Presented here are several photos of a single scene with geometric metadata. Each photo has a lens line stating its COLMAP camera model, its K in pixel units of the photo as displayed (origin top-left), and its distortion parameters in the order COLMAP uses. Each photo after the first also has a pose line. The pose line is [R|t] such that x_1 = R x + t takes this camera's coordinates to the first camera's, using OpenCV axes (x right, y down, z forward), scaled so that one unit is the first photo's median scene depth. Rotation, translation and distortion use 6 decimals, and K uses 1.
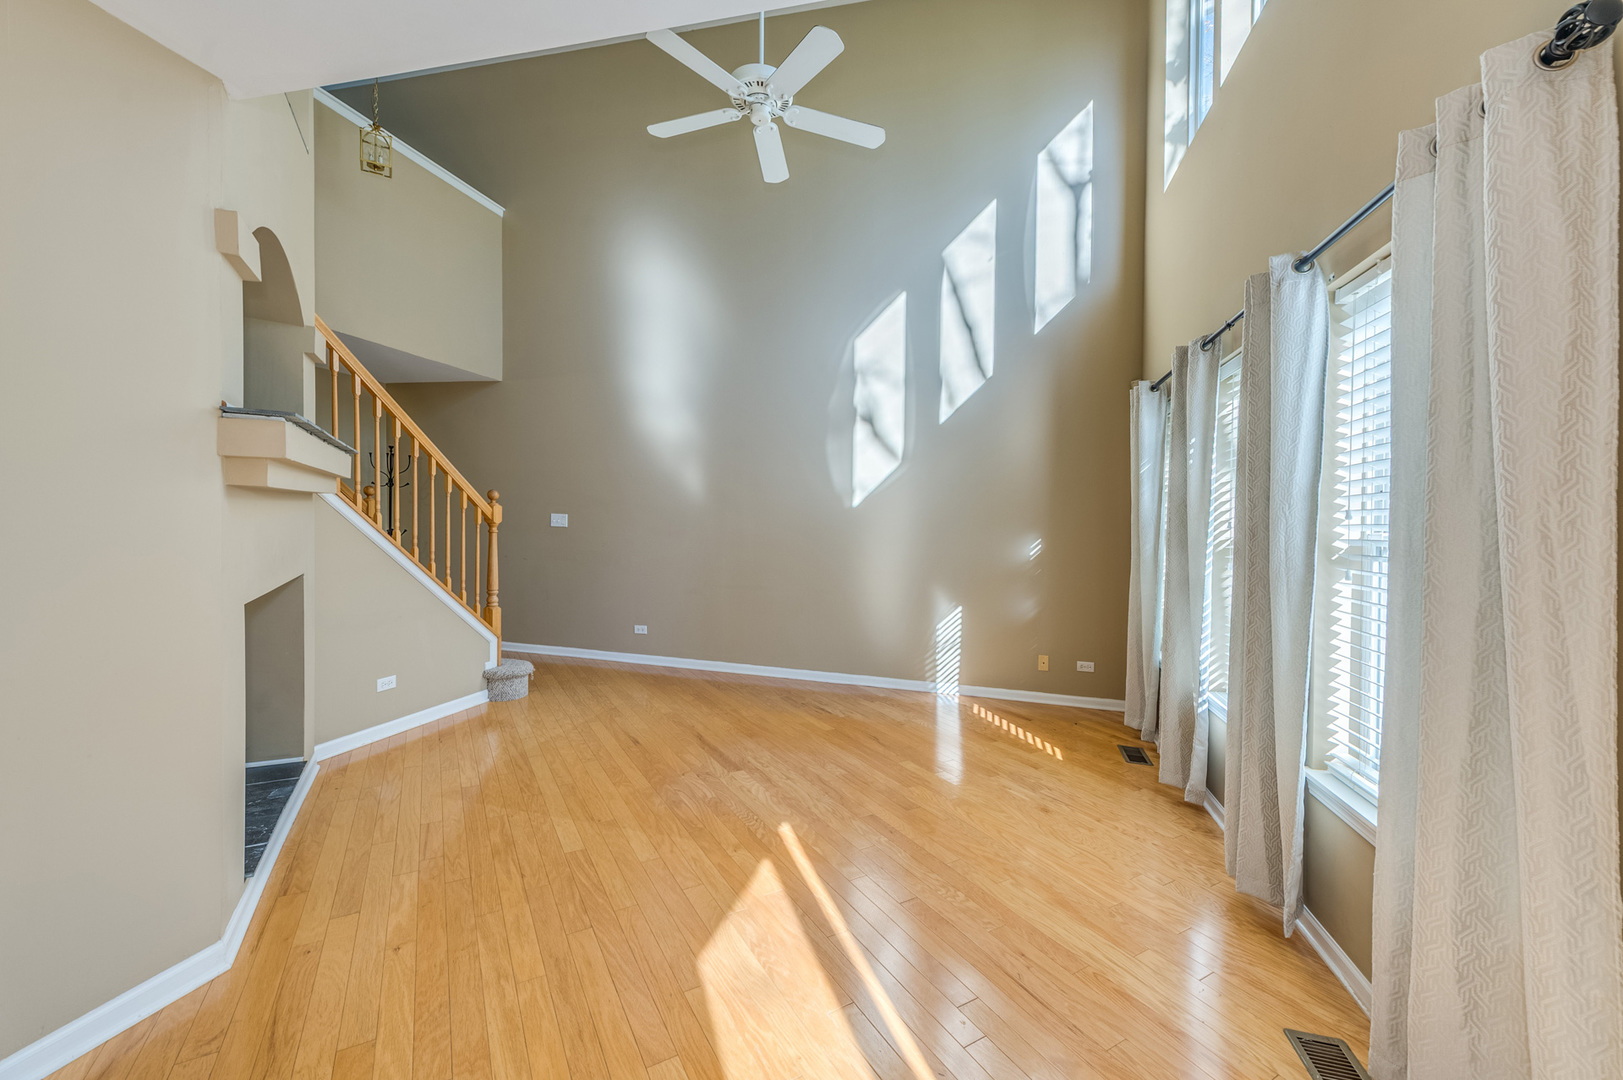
lens RADIAL K [[641.9, 0, 797.7], [0, 641.9, 526.0], [0, 0, 1]] dist [0.007845, -0.003146]
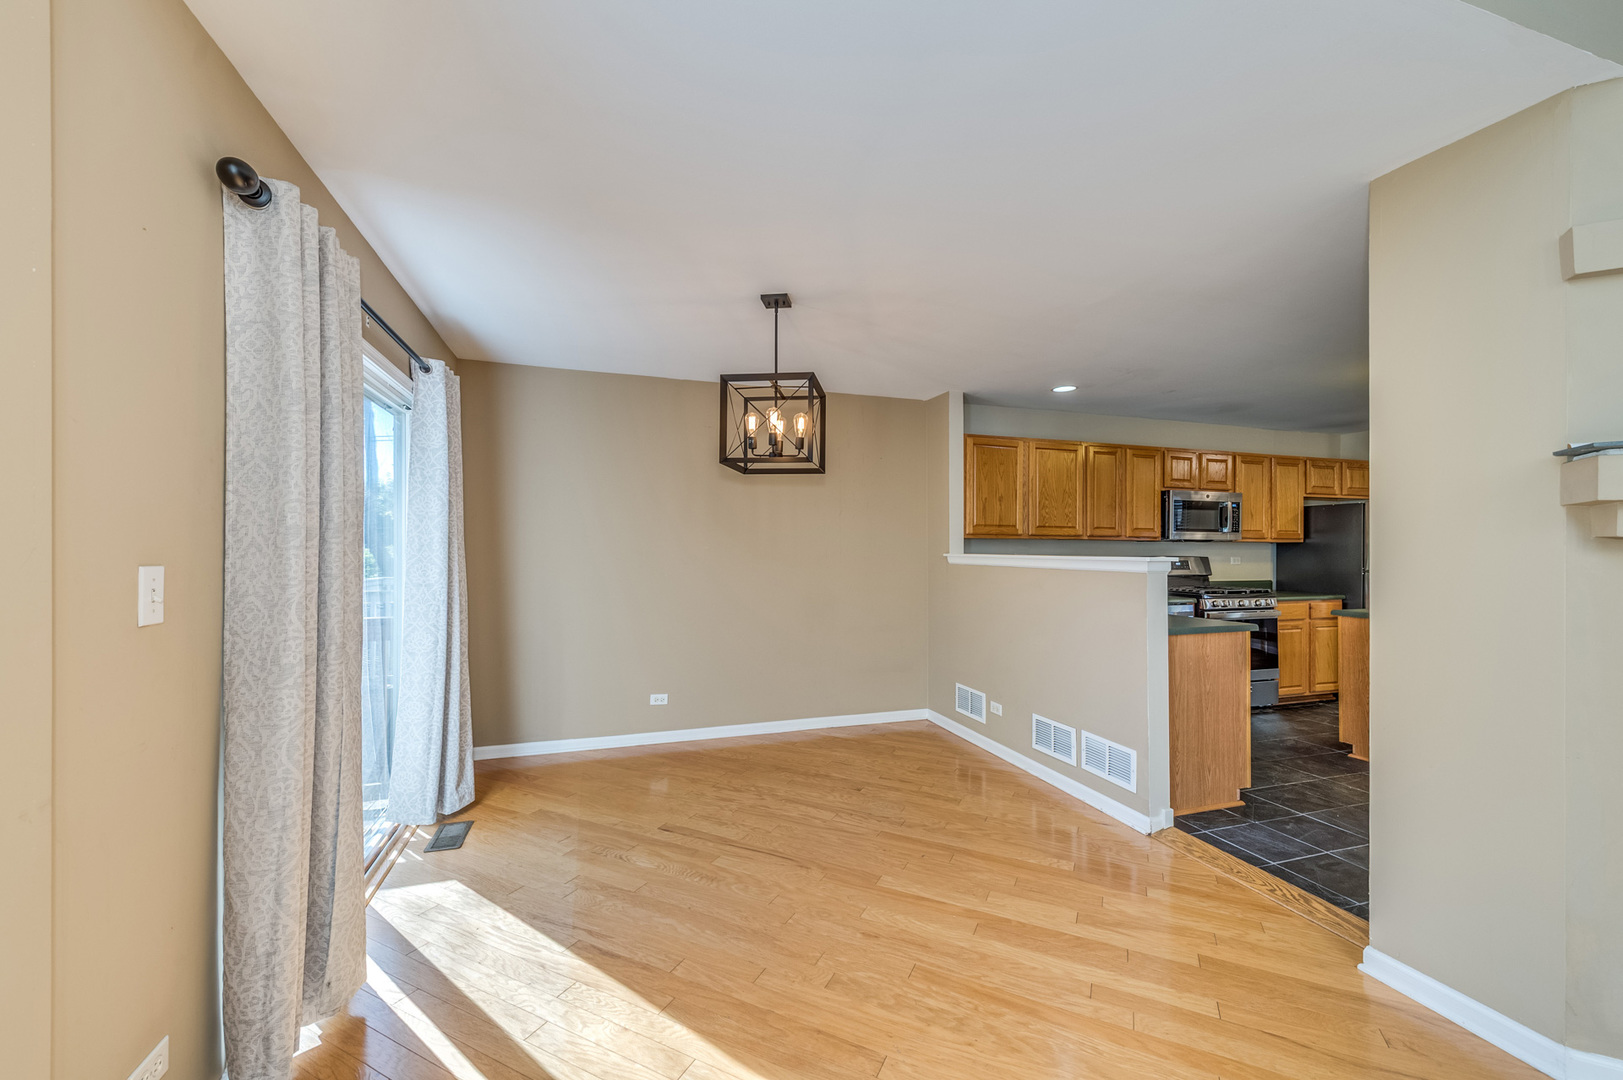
lens RADIAL K [[641.9, 0, 810.1], [0, 641.9, 546.8], [0, 0, 1]] dist [0.007845, -0.003146]
pose [[-0.825905, -0.034170, -0.562773, 0.275166], [-0.038732, 0.999242, -0.003831, -0.001494], [0.562477, 0.018633, -0.826603, 0.635887]]
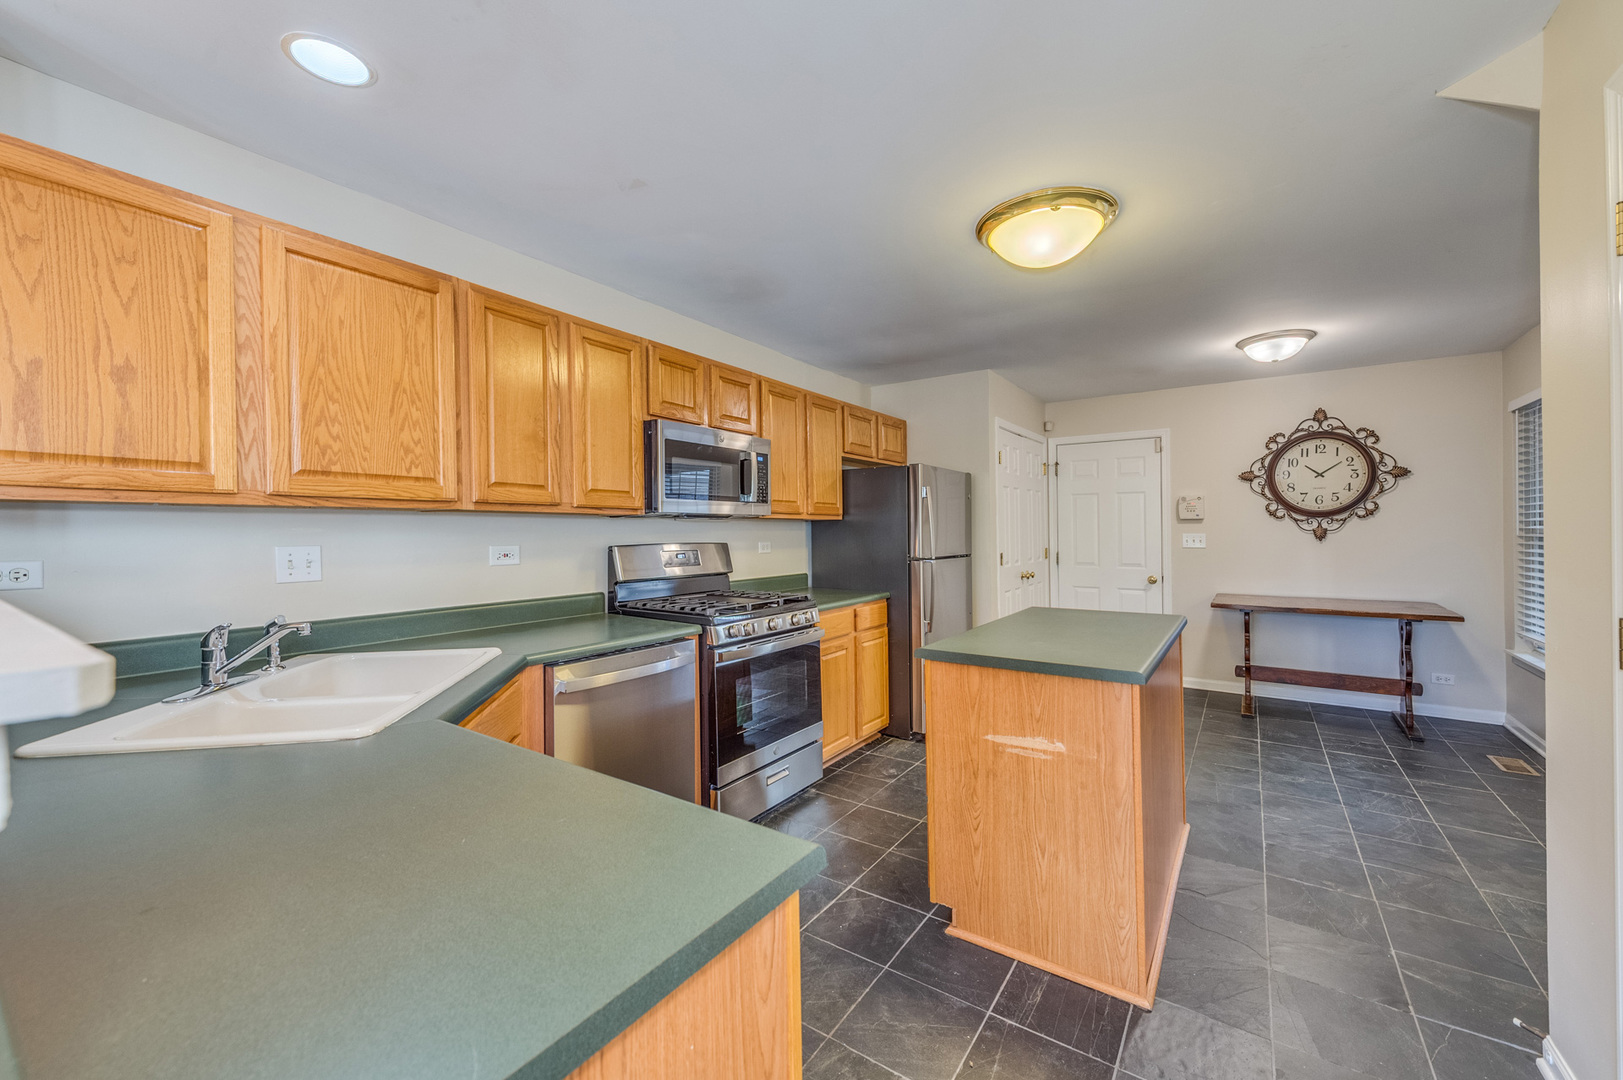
lens RADIAL K [[634.1, 0, 807.2], [0, 634.1, 527.6], [0, 0, 1]] dist [0.001745, -0.000280]
pose [[-0.318725, -0.031985, -0.947307, -0.616875], [-0.018474, 0.999450, -0.027530, -0.021289], [0.947667, 0.008726, -0.319141, 0.275537]]
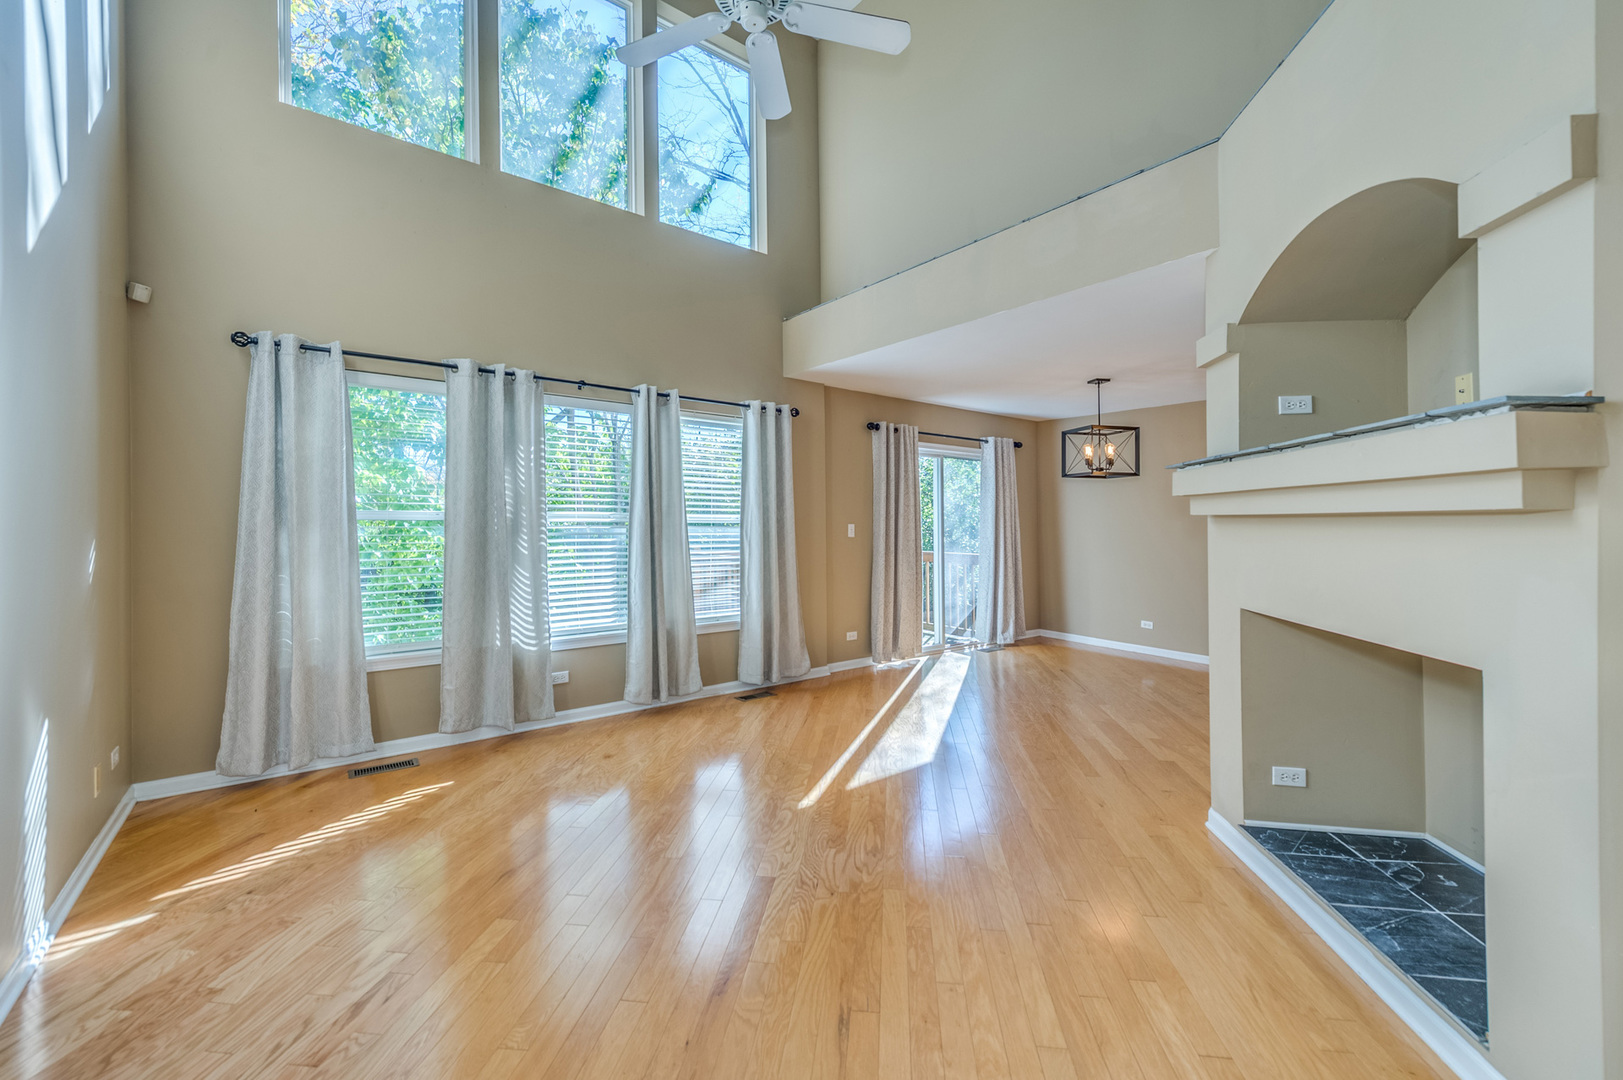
lens RADIAL K [[641.9, 0, 813.6], [0, 641.9, 502.7], [0, 0, 1]] dist [0.007845, -0.003146]
pose [[-0.799387, -0.021180, 0.600442, -0.554550], [-0.021335, 0.999749, 0.006862, -0.042786], [-0.600437, -0.007325, -0.799639, 1.521116]]
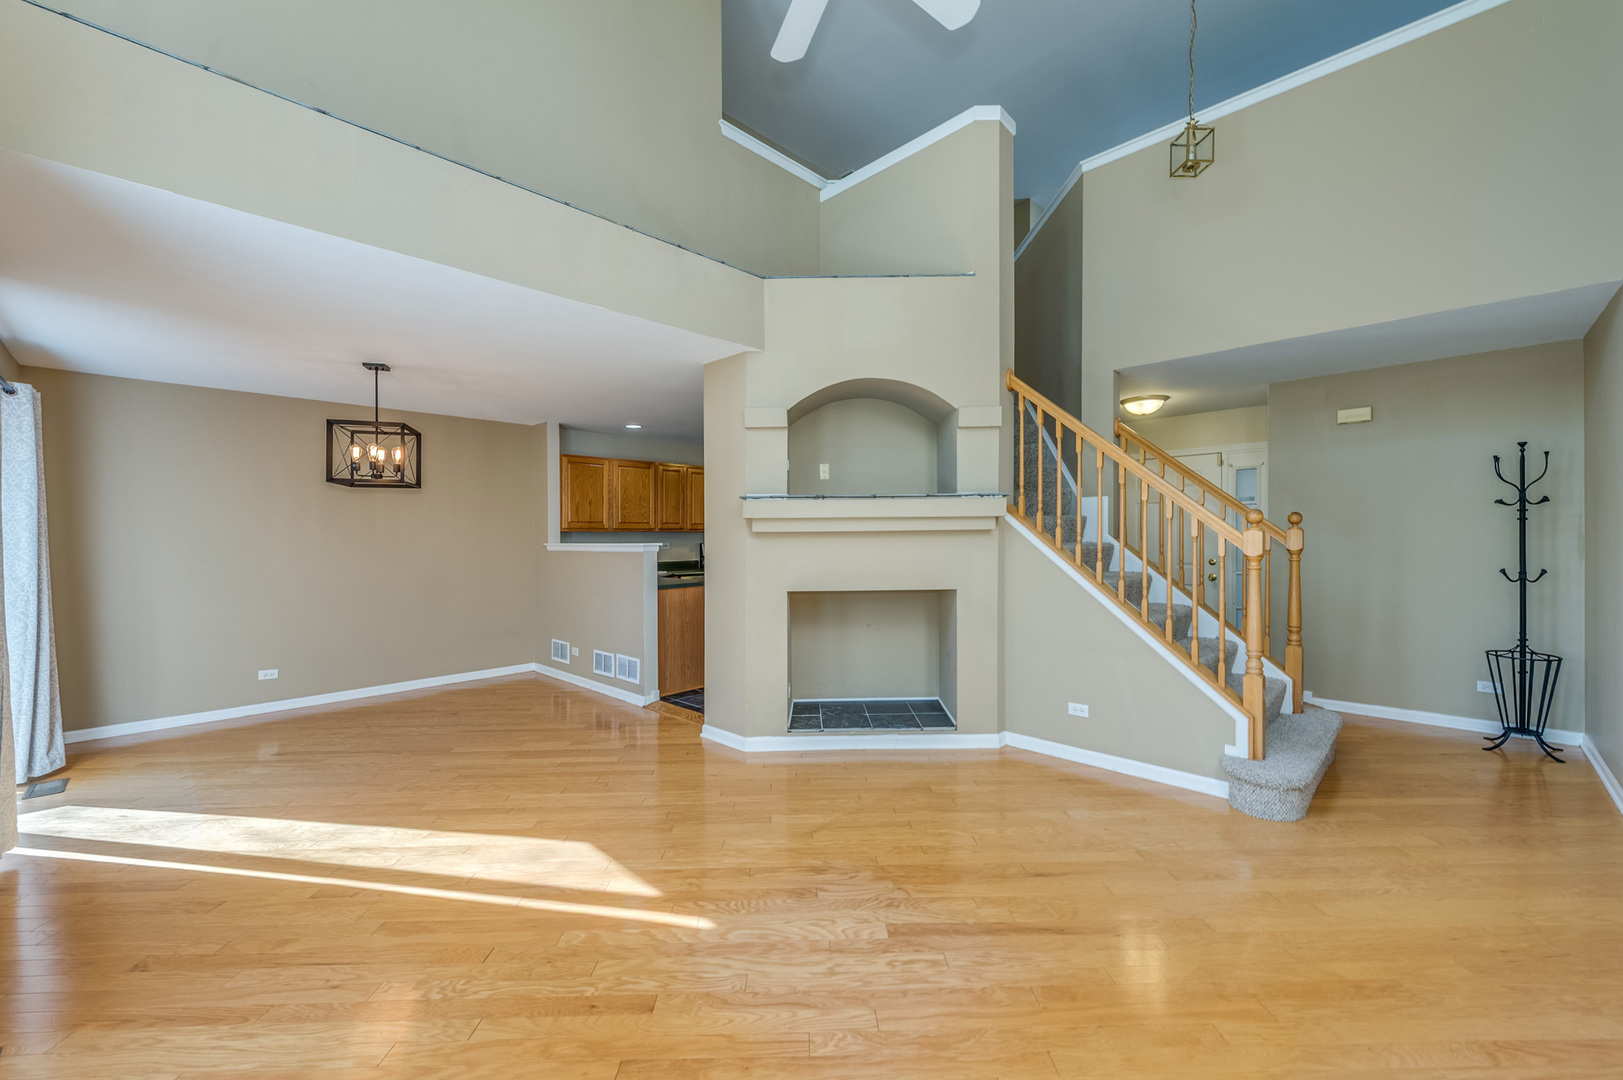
lens RADIAL K [[641.9, 0, 820.0], [0, 641.9, 528.6], [0, 0, 1]] dist [0.007845, -0.003146]
pose [[-0.467039, -0.035483, -0.883525, 0.519872], [-0.019775, 0.999364, -0.029682, -0.006437], [0.884016, 0.003609, -0.467443, 1.221261]]
